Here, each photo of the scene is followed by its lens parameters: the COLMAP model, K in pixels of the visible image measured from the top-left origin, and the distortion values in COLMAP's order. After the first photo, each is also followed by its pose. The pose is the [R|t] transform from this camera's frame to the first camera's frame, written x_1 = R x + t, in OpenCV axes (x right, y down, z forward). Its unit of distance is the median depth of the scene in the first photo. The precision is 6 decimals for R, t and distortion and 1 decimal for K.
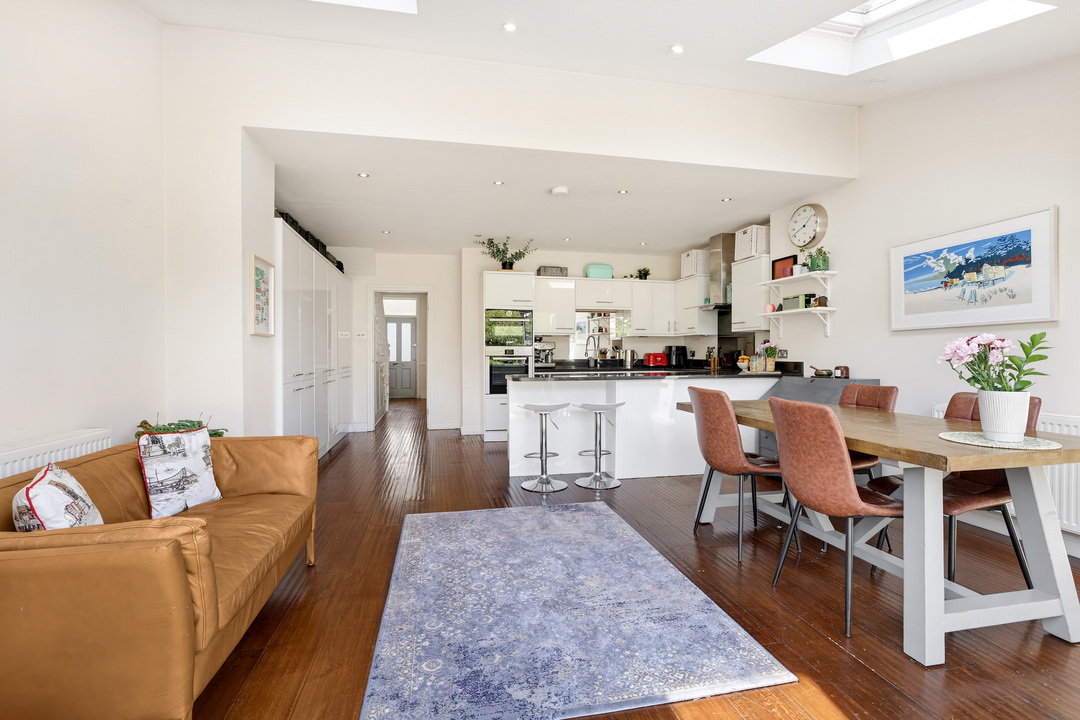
lens RADIAL K [[486.8, 0, 535.1], [0, 486.8, 364.1], [0, 0, 1]] dist [-0.043850, 0.013814]
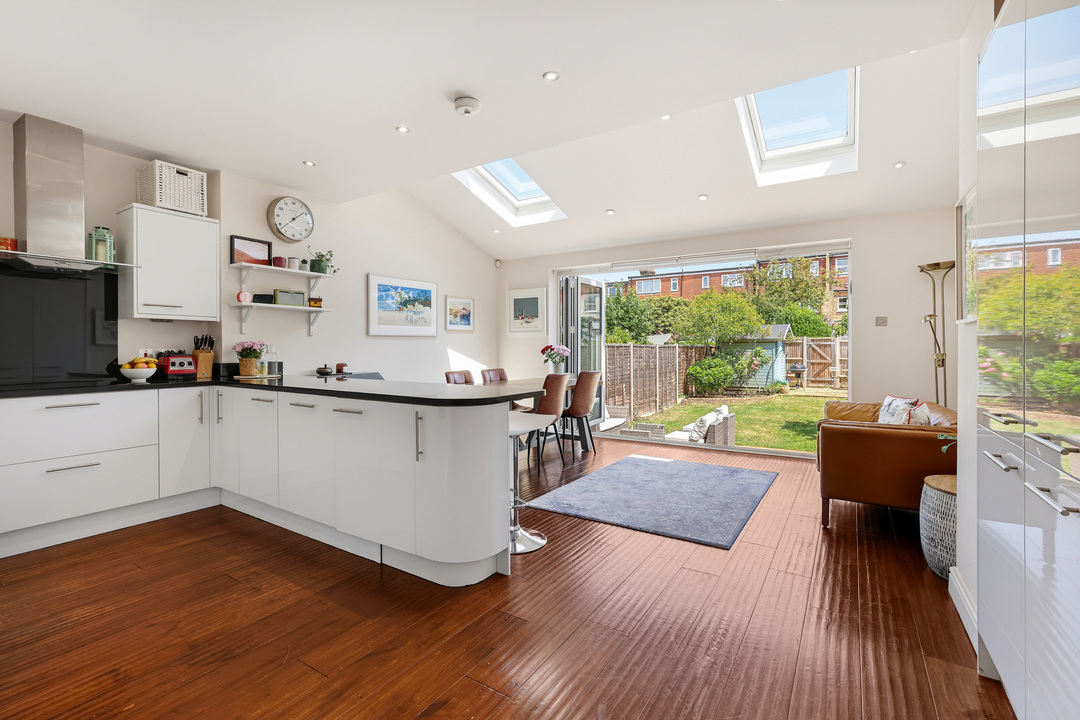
lens RADIAL K [[486.8, 0, 534.7], [0, 486.8, 350.8], [0, 0, 1]] dist [-0.043850, 0.013814]
pose [[-0.712855, 0.004765, 0.701295, -0.602503], [0.021774, 0.999645, 0.015340, -0.040016], [-0.700973, 0.026205, -0.712706, 1.805562]]
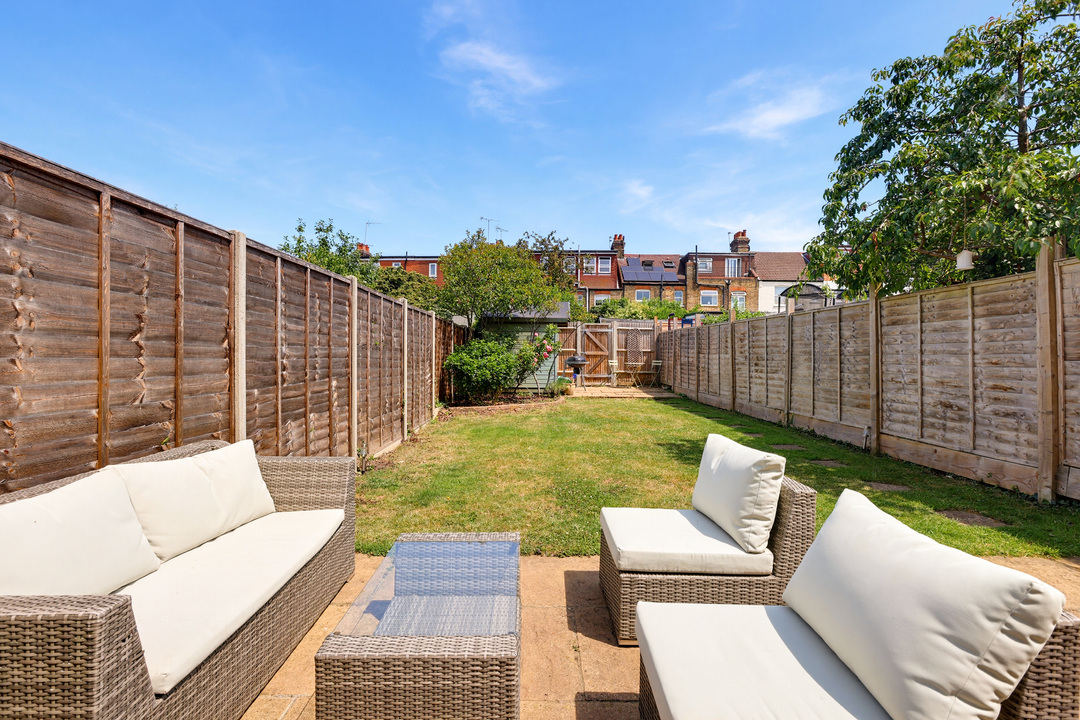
lens RADIAL K [[486.8, 0, 536.1], [0, 486.8, 360.6], [0, 0, 1]] dist [-0.043850, 0.013814]
pose [[-0.981292, -0.002568, 0.192507, 0.612077], [0.002956, 0.999592, 0.028403, 0.178997], [-0.192502, 0.028441, -0.980884, 0.033367]]
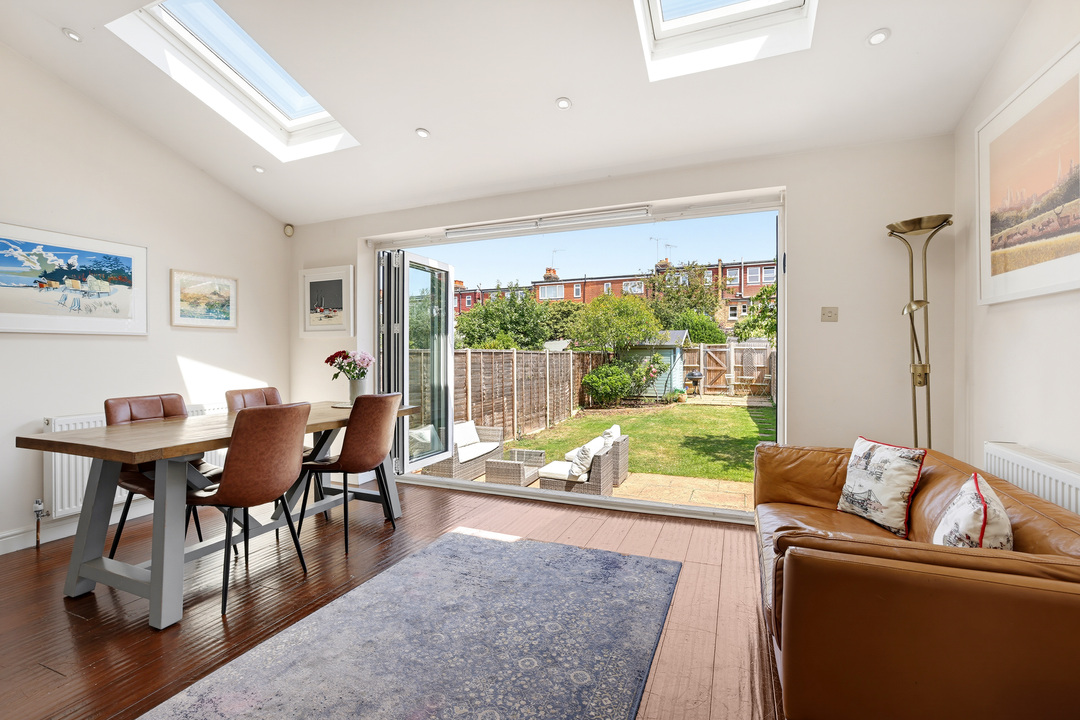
lens RADIAL K [[486.8, 0, 545.5], [0, 486.8, 357.9], [0, 0, 1]] dist [-0.043850, 0.013814]
pose [[-0.841701, 0.005454, 0.539916, -0.399956], [0.019663, 0.999595, 0.020555, -0.029480], [-0.539585, 0.027917, -0.841468, 1.201280]]
